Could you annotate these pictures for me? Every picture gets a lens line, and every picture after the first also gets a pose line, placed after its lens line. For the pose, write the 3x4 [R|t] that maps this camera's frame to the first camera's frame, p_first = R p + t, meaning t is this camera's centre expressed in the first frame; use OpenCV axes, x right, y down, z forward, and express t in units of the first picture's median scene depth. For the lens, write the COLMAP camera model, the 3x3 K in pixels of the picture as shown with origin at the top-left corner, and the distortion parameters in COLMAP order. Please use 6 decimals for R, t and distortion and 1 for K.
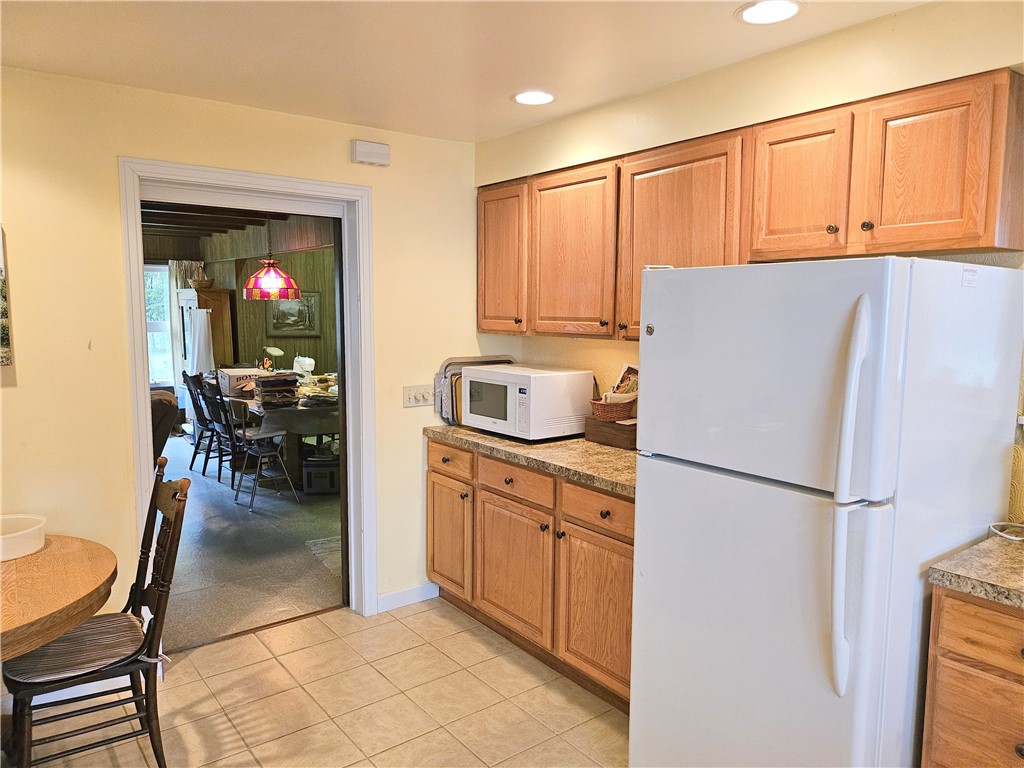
lens RADIAL K [[719.9, 0, 516.1], [0, 719.9, 387.2], [0, 0, 1]] dist [0.056480, -0.067139]
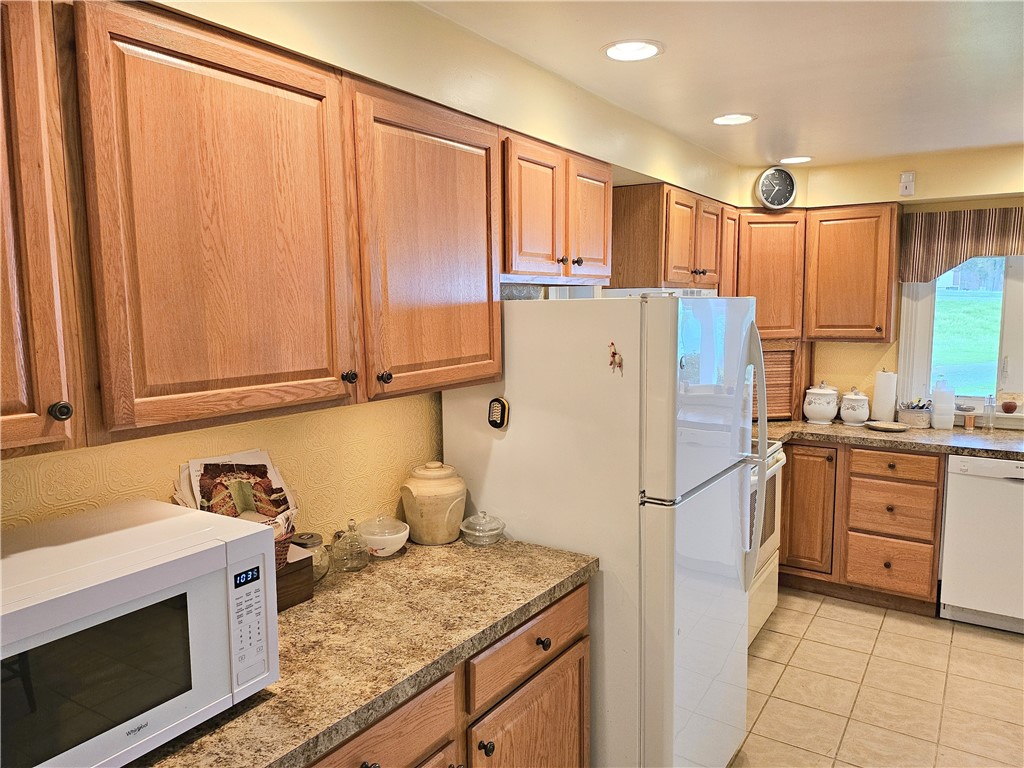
lens RADIAL K [[719.9, 0, 511.9], [0, 719.9, 387.2], [0, 0, 1]] dist [0.056480, -0.067139]
pose [[-0.313640, -0.115876, 0.942445, -0.417636], [0.108925, 0.981583, 0.156938, -0.149587], [-0.943274, 0.151878, -0.295242, 1.025275]]
